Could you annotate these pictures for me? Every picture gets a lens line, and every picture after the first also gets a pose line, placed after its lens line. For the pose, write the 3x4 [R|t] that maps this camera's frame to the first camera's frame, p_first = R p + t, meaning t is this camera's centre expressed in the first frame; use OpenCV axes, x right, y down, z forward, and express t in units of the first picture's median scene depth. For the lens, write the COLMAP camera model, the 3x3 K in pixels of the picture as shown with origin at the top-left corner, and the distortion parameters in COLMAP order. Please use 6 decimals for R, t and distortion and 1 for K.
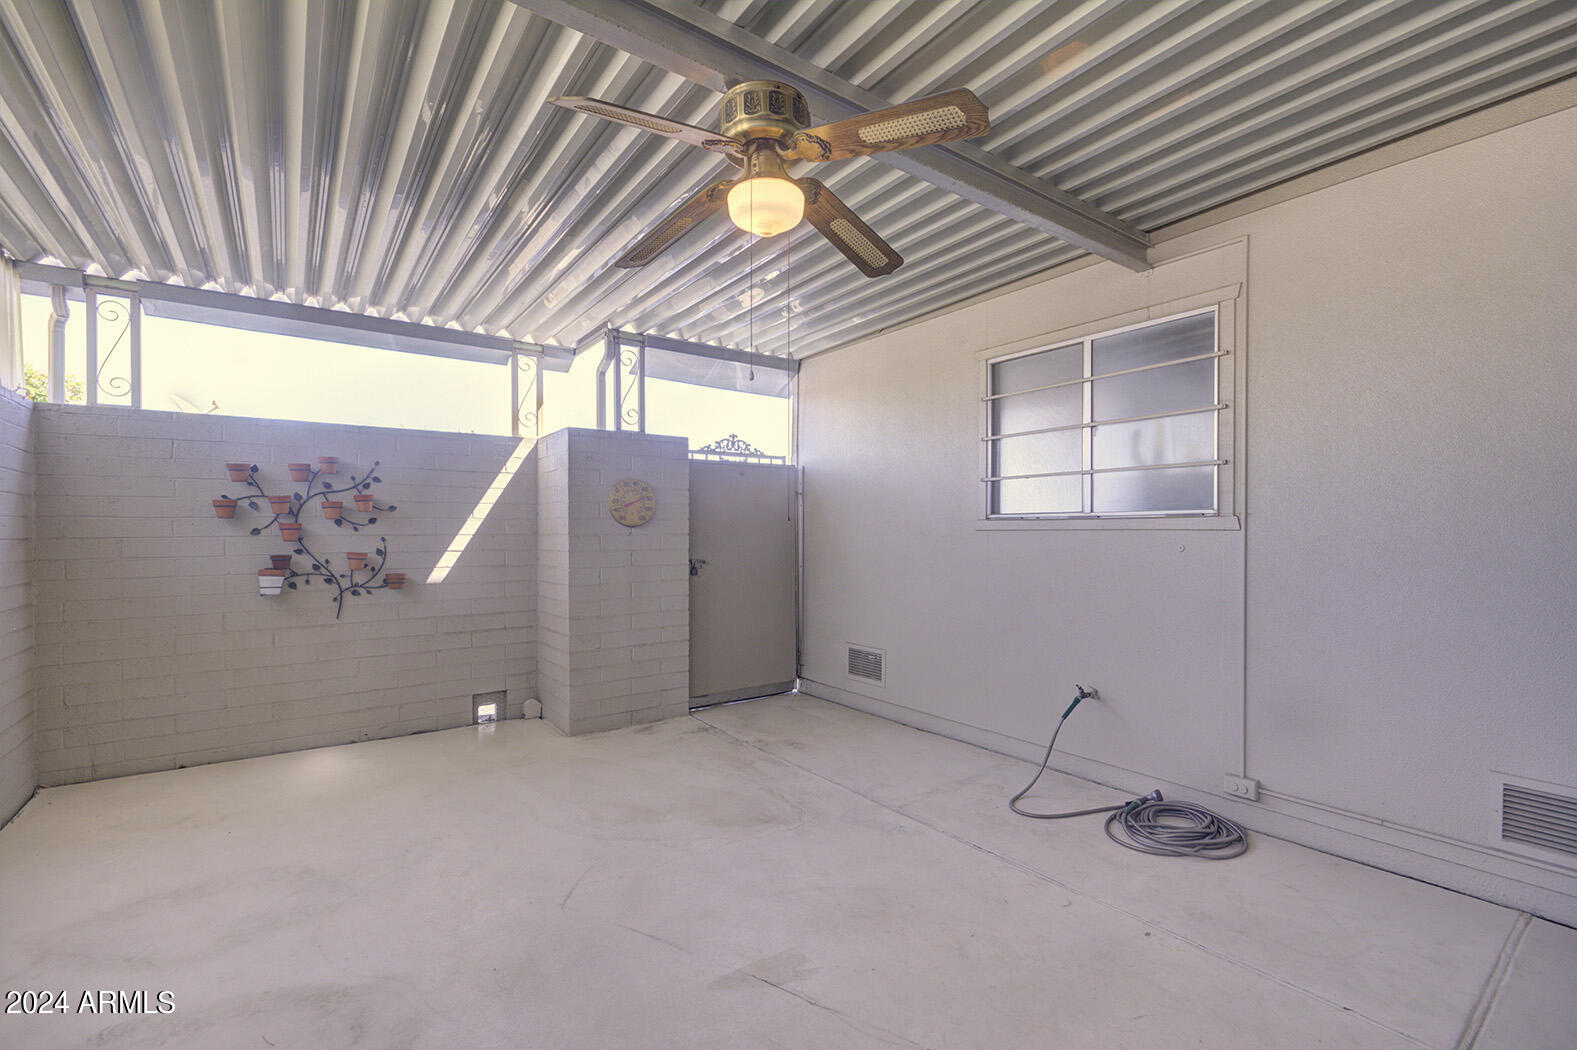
lens RADIAL K [[700.7, 0, 789.4], [0, 700.7, 519.8], [0, 0, 1]] dist [-0.002094, -0.000751]
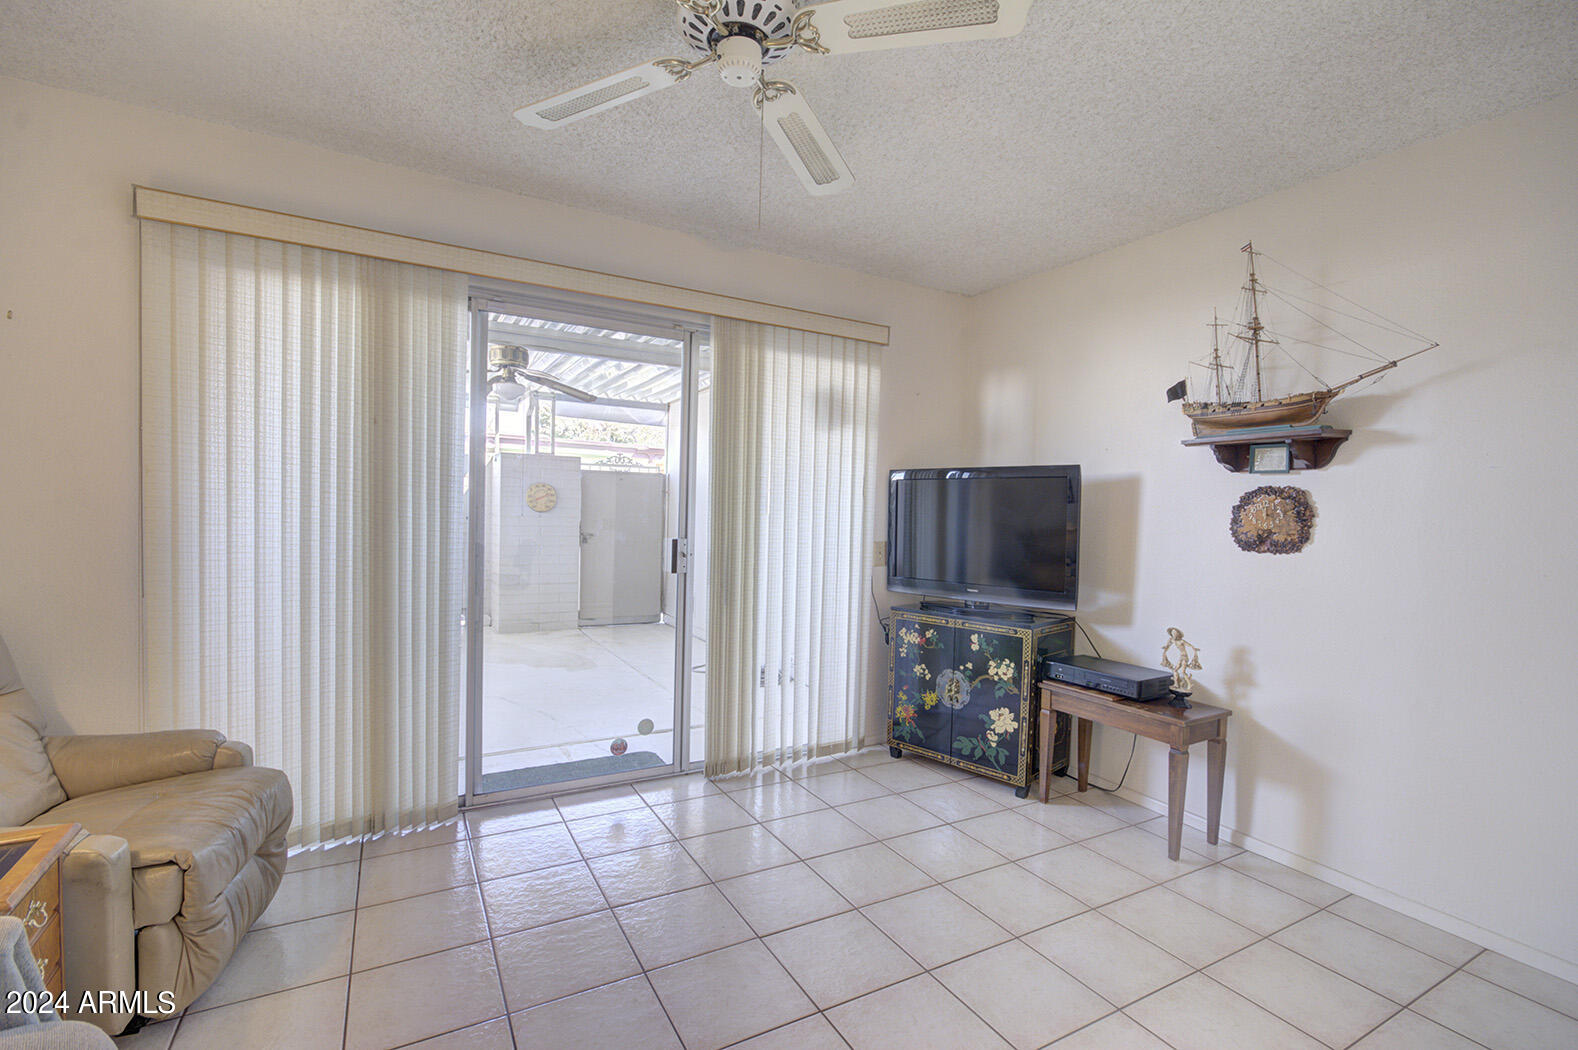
lens RADIAL K [[717.4, 0, 793.7], [0, 717.4, 533.1], [0, 0, 1]] dist [0.000032, -0.000172]
pose [[0.992934, 0.032899, -0.114019, 0.623283], [-0.027388, 0.998395, 0.049568, -0.044968], [0.115467, -0.046095, 0.992241, -0.679736]]
